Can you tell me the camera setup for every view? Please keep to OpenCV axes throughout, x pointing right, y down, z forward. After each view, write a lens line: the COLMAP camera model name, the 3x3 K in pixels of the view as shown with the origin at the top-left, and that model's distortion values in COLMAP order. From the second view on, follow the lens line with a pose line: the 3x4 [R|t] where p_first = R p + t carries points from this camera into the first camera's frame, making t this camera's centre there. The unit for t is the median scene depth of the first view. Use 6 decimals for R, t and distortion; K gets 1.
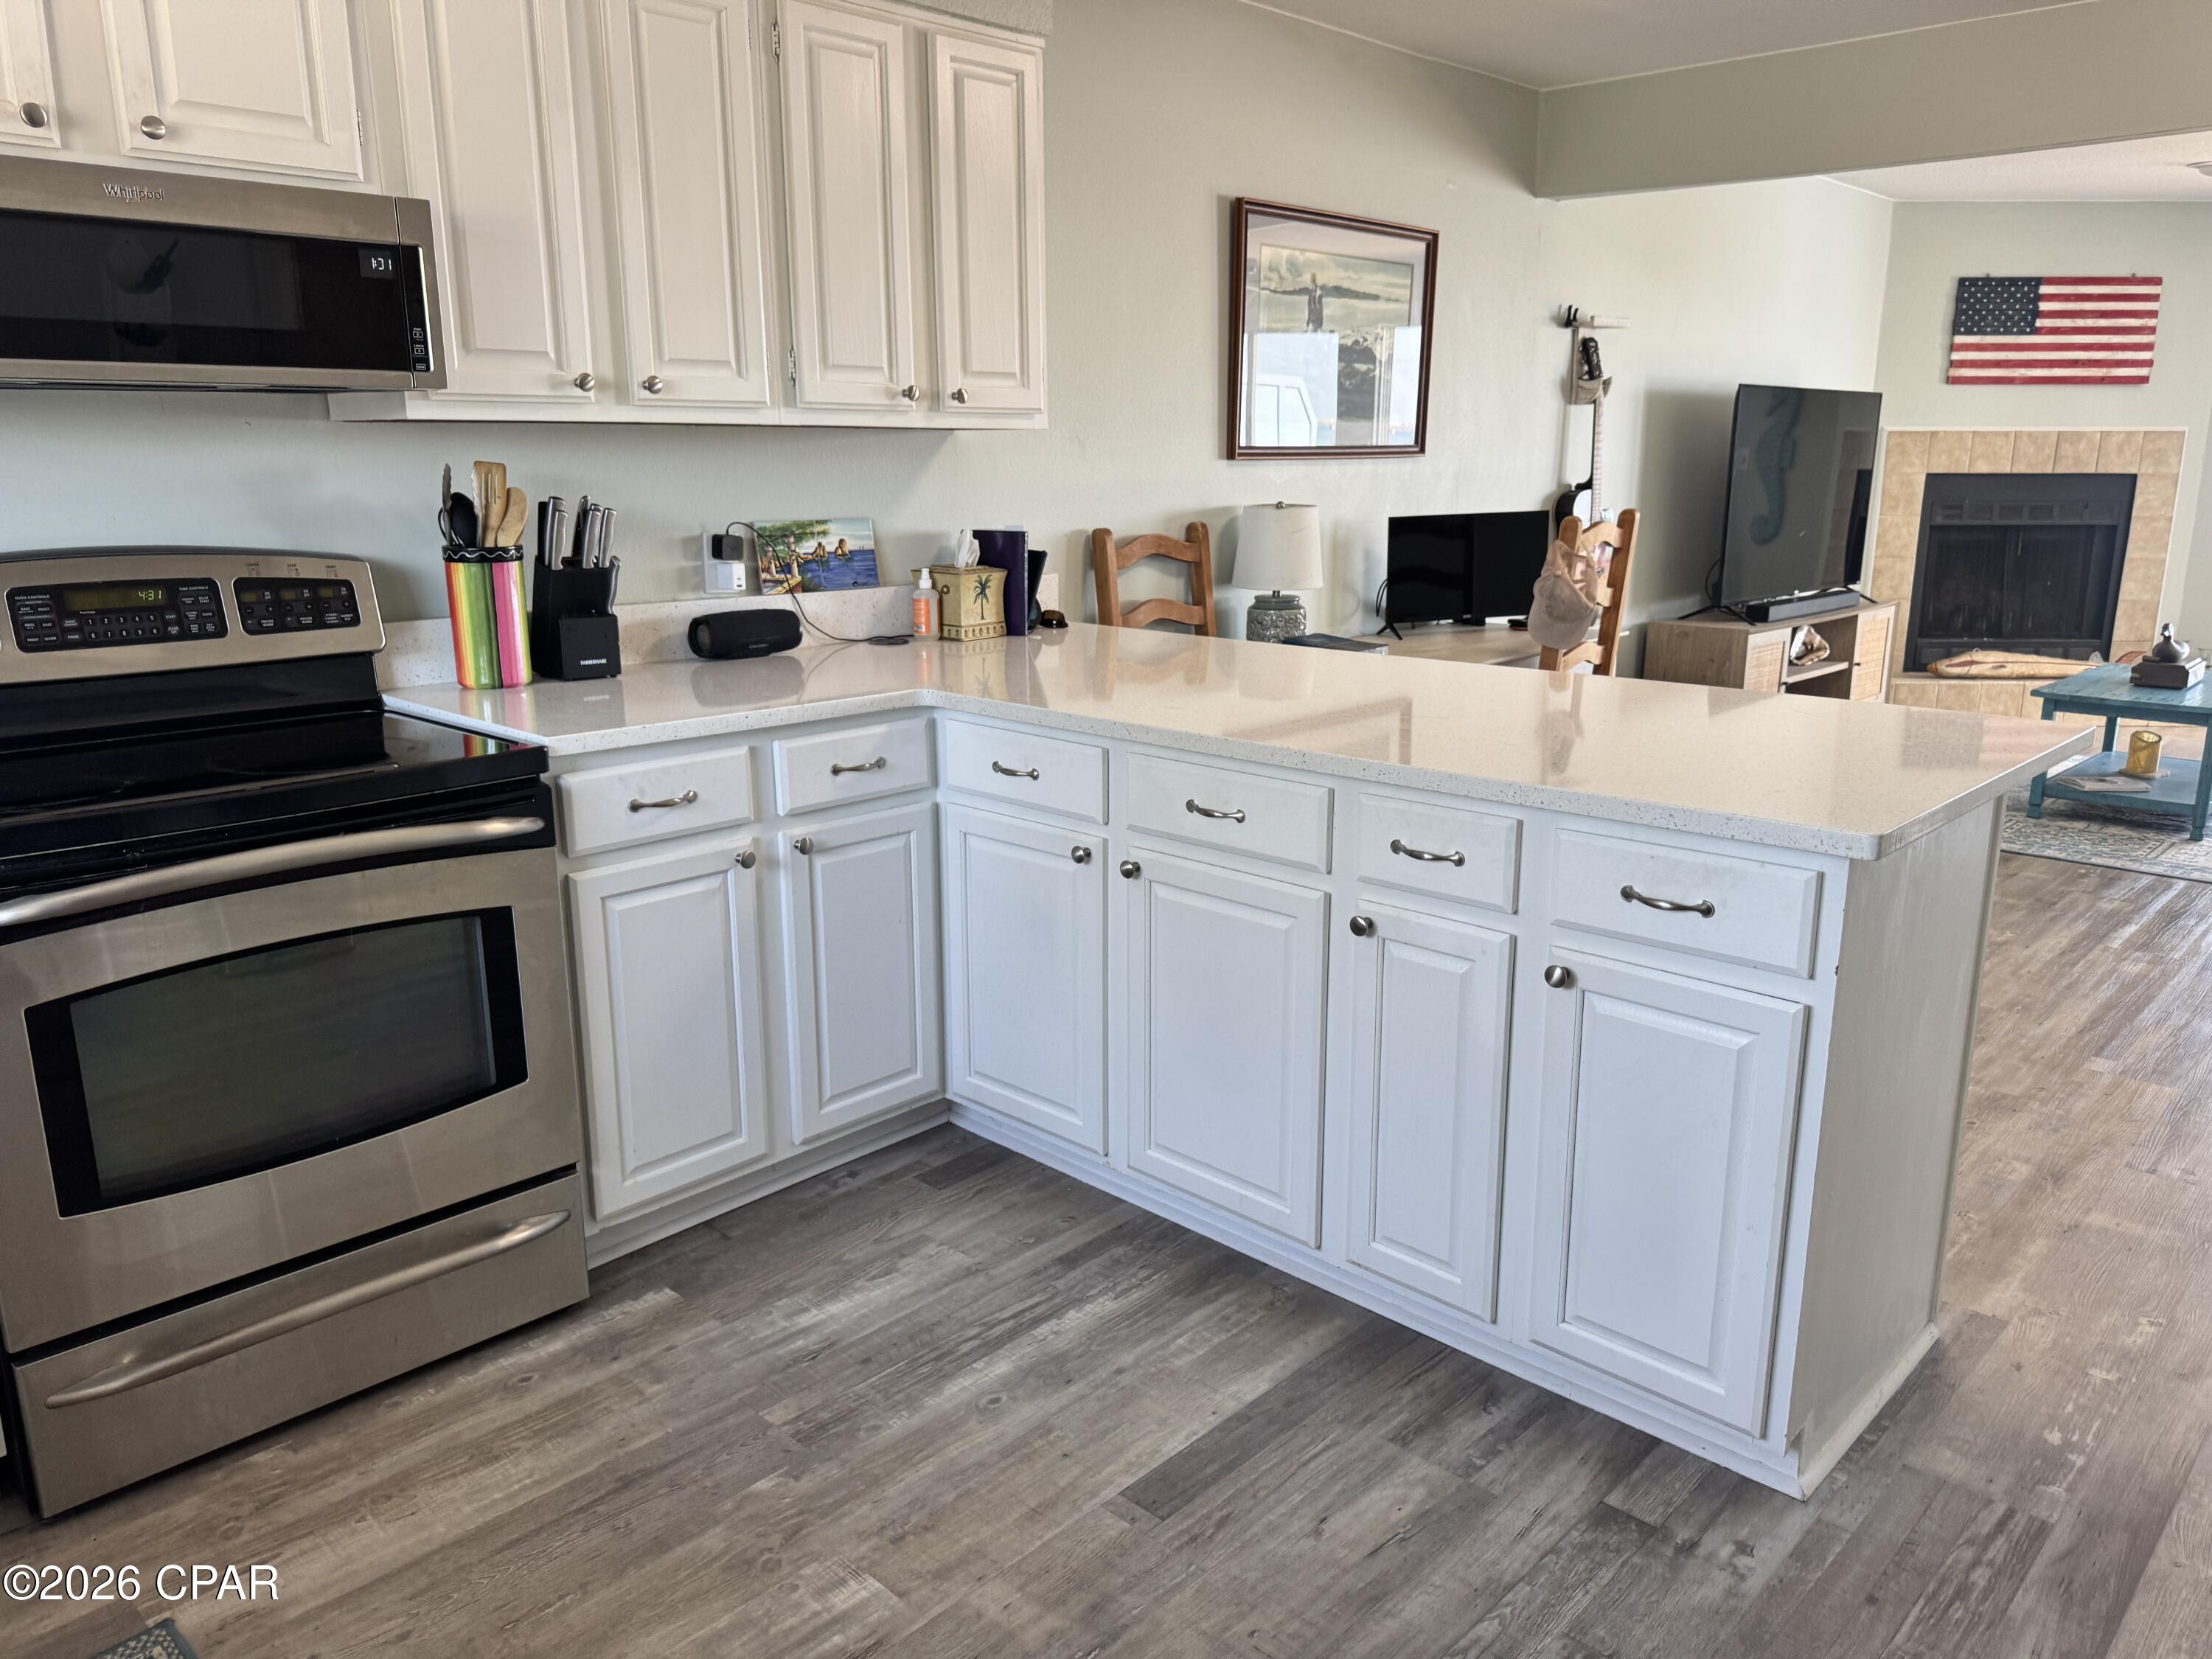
lens RADIAL K [[1566.0, 0, 1094.8], [0, 1566.0, 822.0], [0, 0, 1]] dist [0.035507, -0.051950]
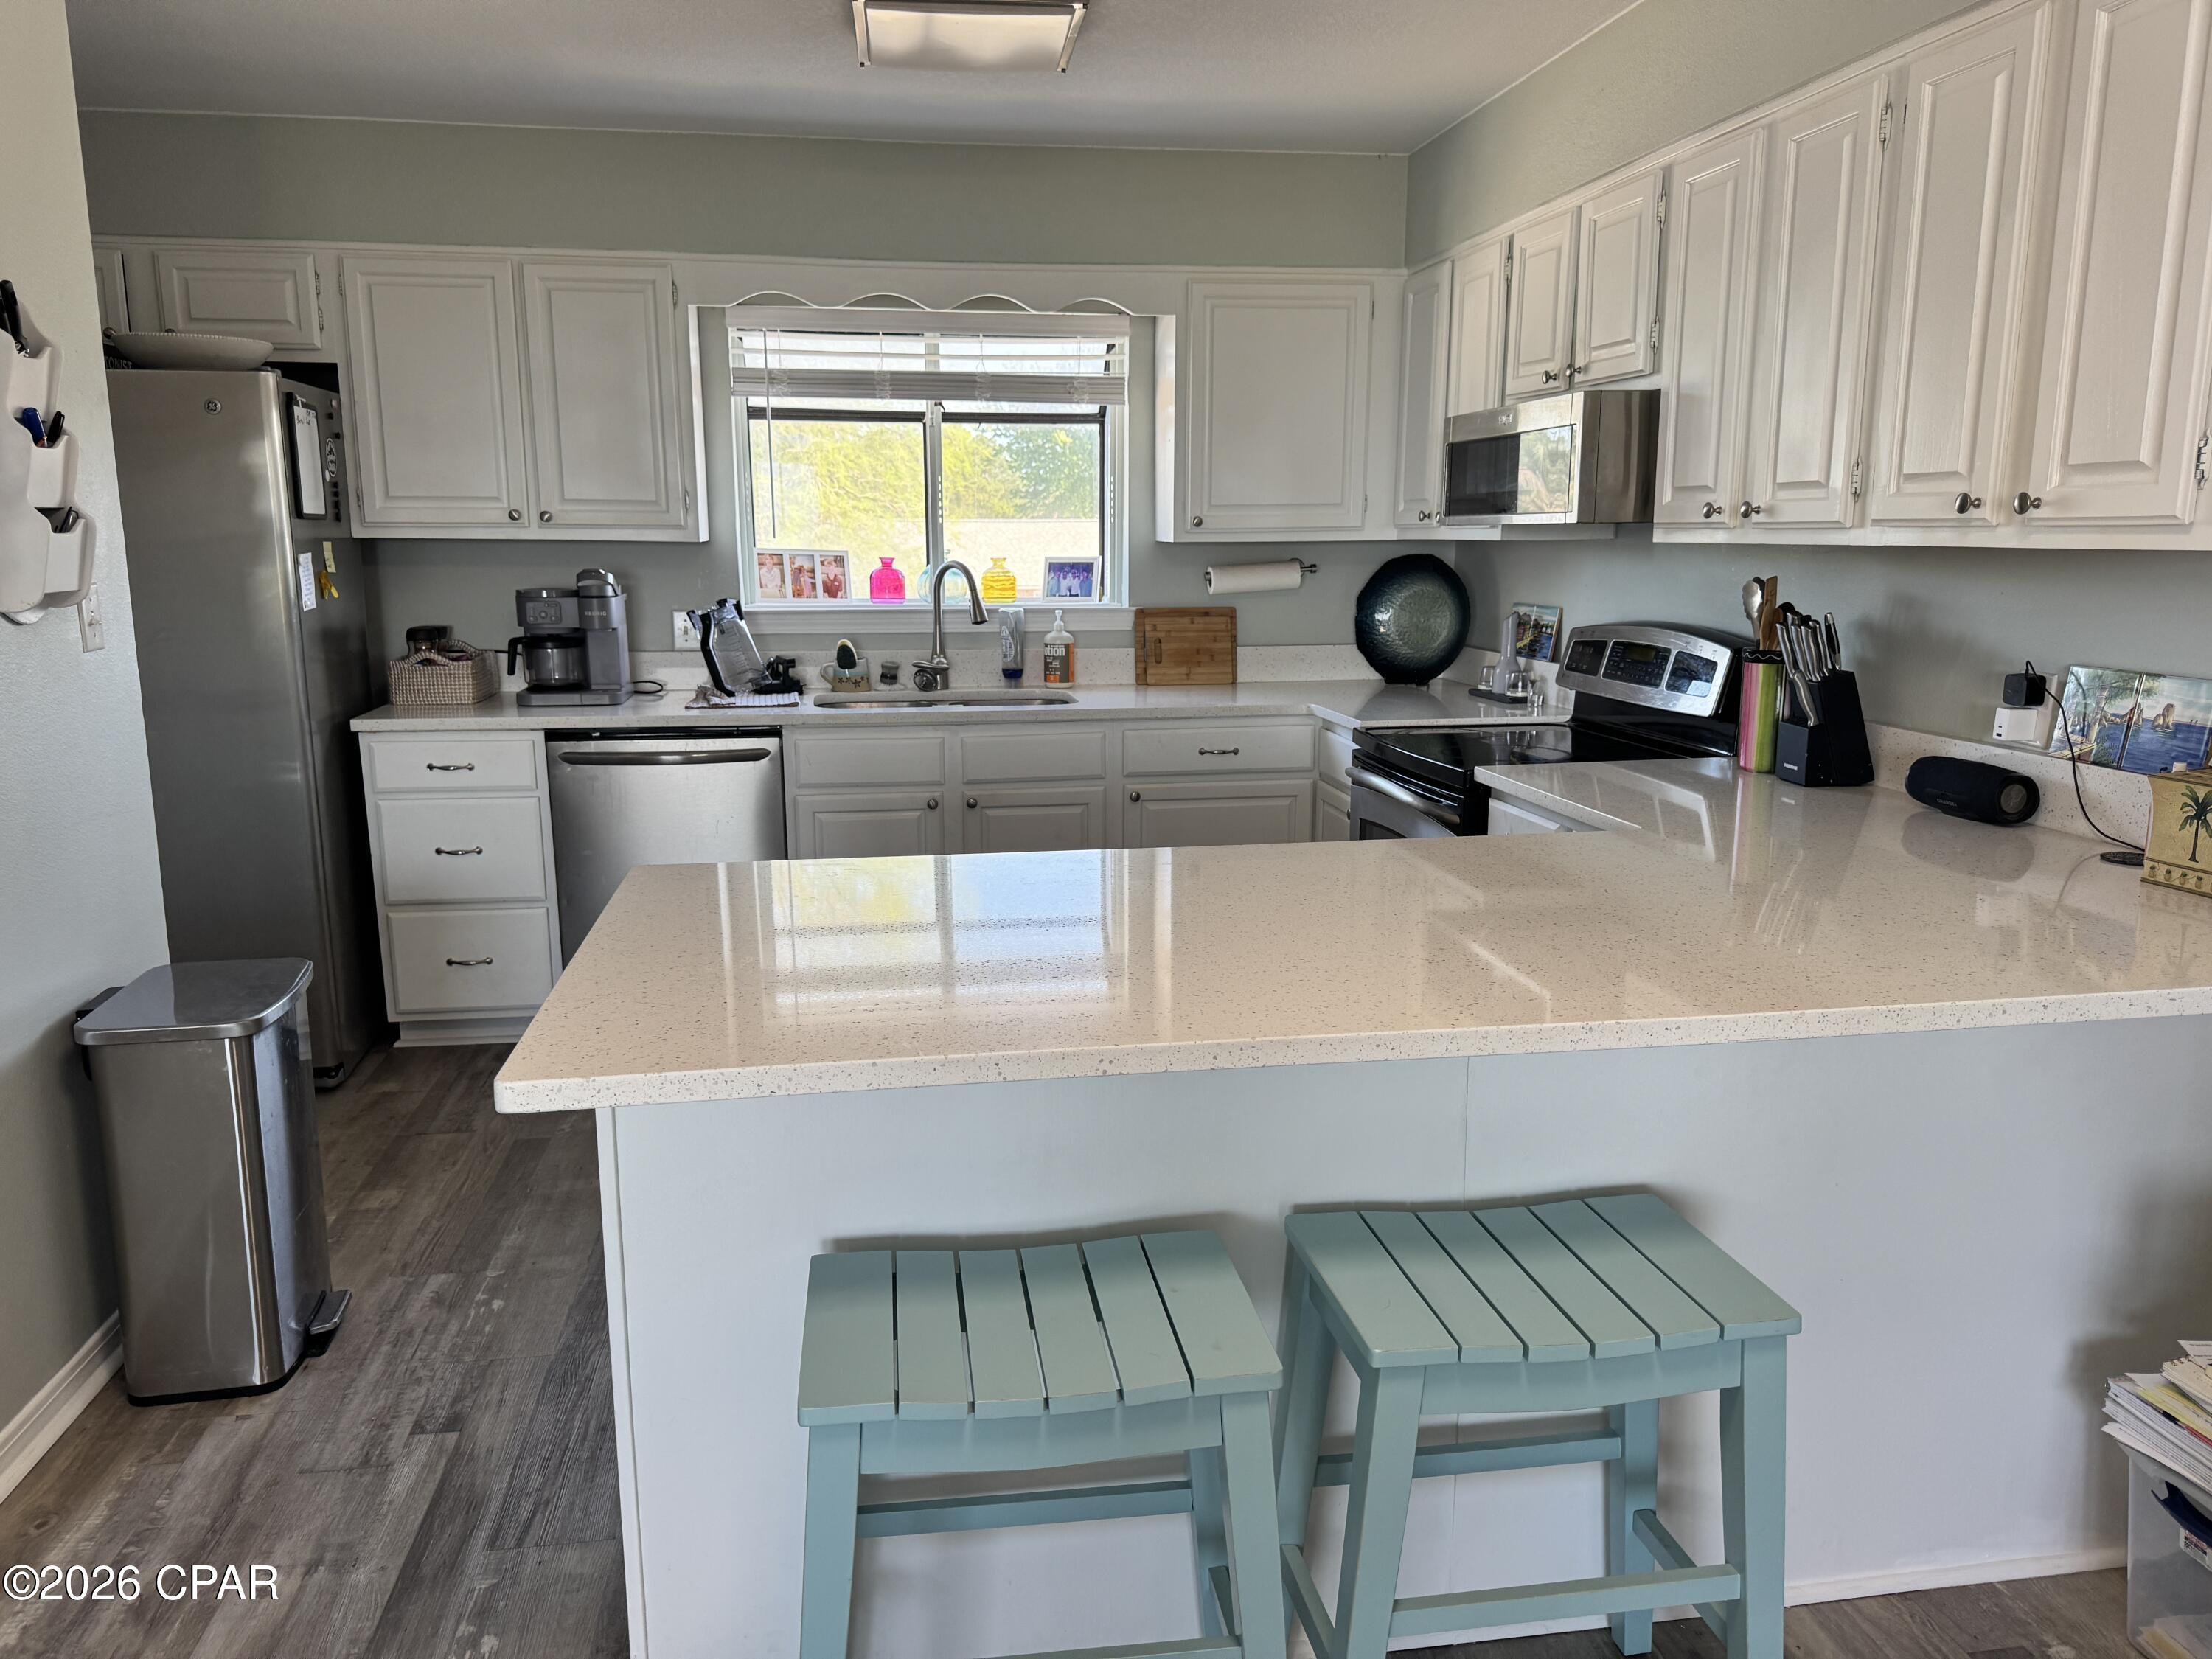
lens RADIAL K [[1549.0, 0, 1106.0], [0, 1549.0, 829.5], [0, 0, 1]] dist [0.081672, -0.119124]
pose [[-0.588187, 0.156161, -0.793505, 0.723434], [-0.177777, 0.932213, 0.315237, -0.287208], [0.788943, 0.326485, -0.520554, 1.103163]]
